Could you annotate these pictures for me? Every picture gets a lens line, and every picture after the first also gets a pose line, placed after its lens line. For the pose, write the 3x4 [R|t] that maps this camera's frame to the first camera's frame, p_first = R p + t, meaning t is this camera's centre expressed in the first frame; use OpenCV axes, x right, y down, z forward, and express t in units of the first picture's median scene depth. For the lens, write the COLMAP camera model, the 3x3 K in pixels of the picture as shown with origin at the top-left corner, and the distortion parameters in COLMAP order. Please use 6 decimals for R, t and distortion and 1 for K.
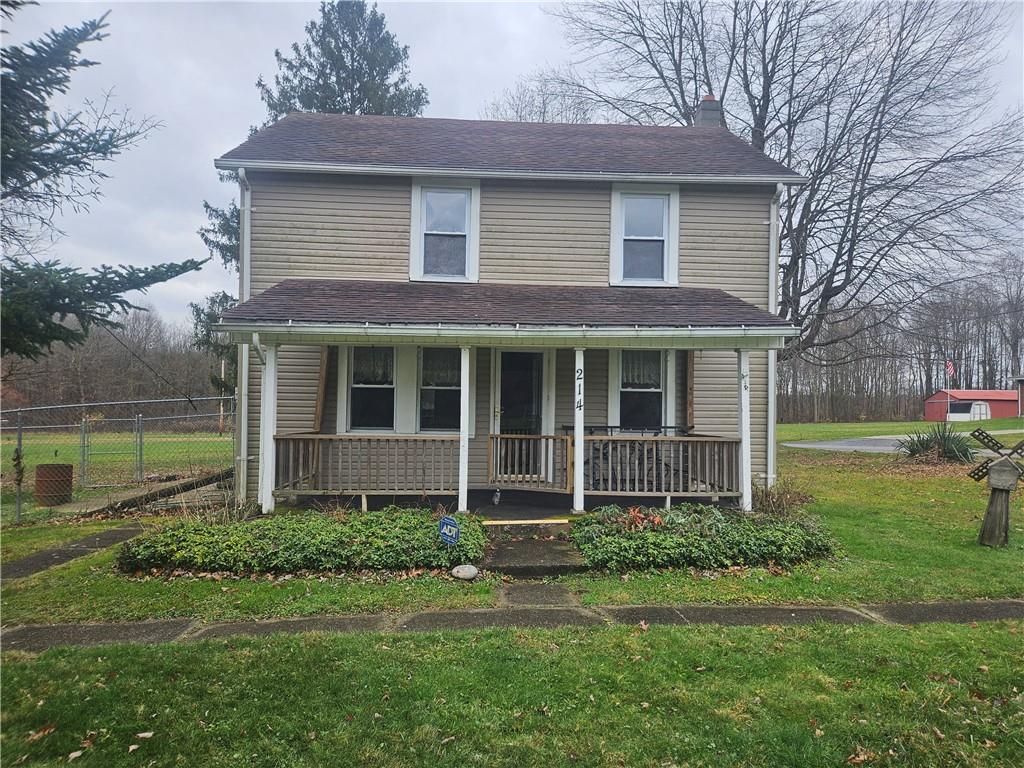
lens RADIAL K [[686.9, 0, 517.5], [0, 686.9, 391.8], [0, 0, 1]] dist [0.062744, -0.053905]
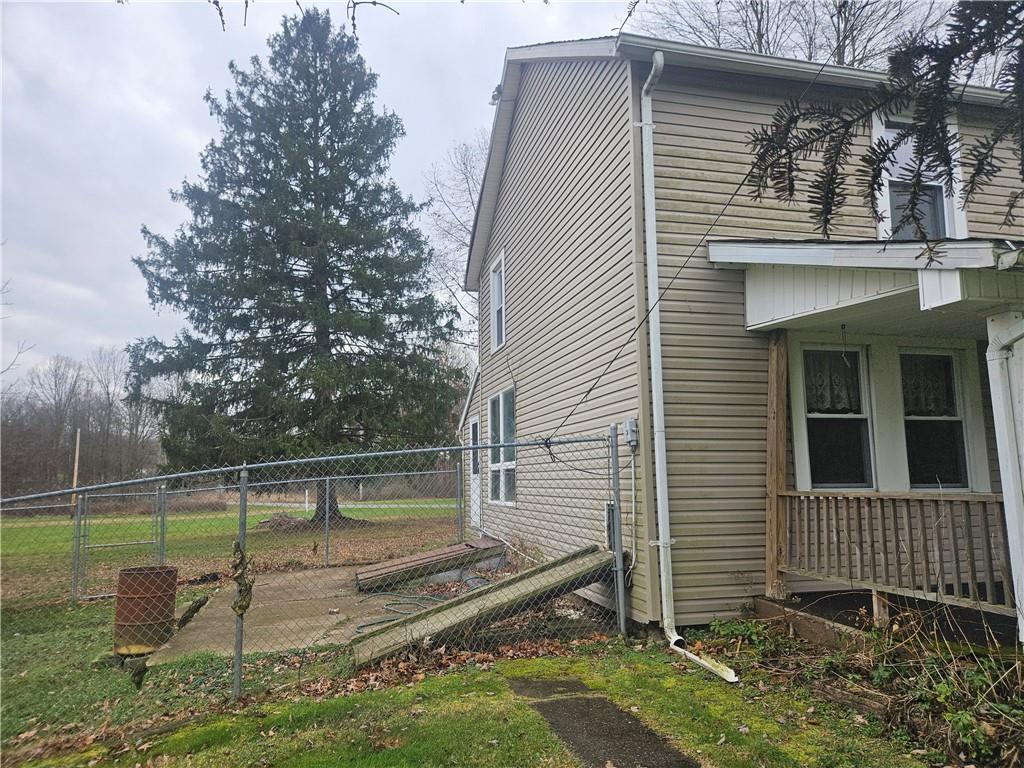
lens RADIAL K [[686.9, 0, 517.5], [0, 686.9, 391.8], [0, 0, 1]] dist [0.062744, -0.053905]
pose [[0.979577, -0.001843, 0.201059, -0.617420], [0.021278, 0.995293, -0.094542, 0.023107], [-0.199938, 0.096890, 0.975006, 0.452512]]
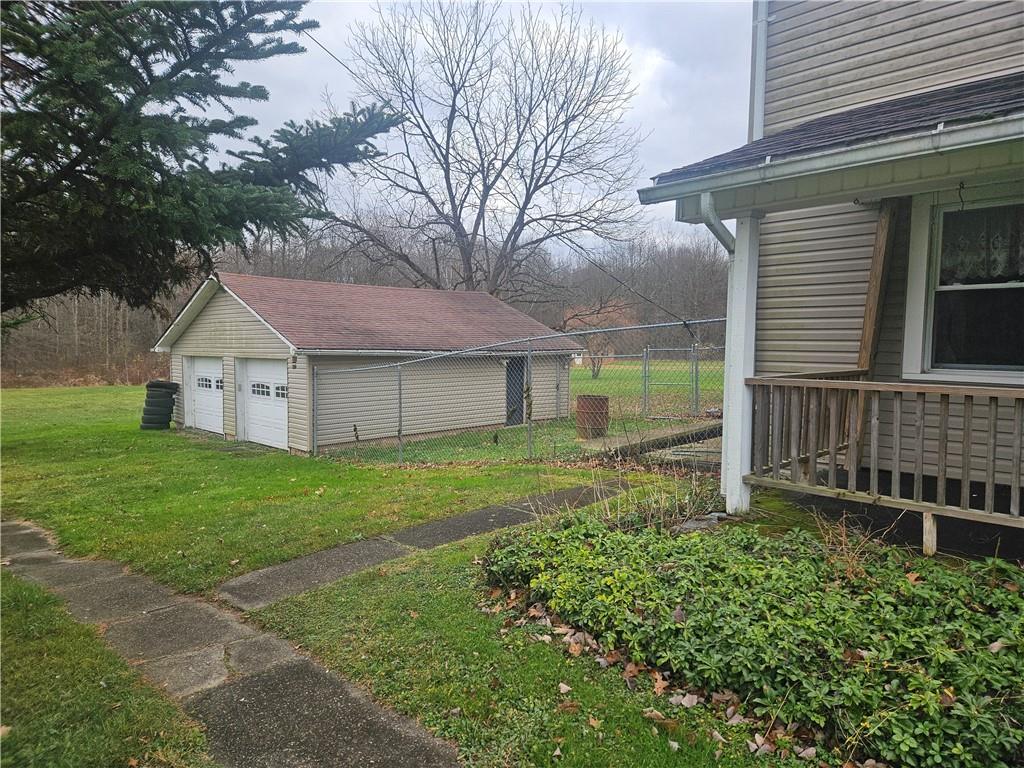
lens RADIAL K [[679.2, 0, 512.0], [0, 679.2, 384.0], [0, 0, 1]] dist [0.070618, -0.046180]
pose [[0.661982, 0.042559, -0.748310, -0.049747], [0.025039, 0.996574, 0.078829, 0.015011], [0.749101, -0.070920, 0.658649, 0.387040]]
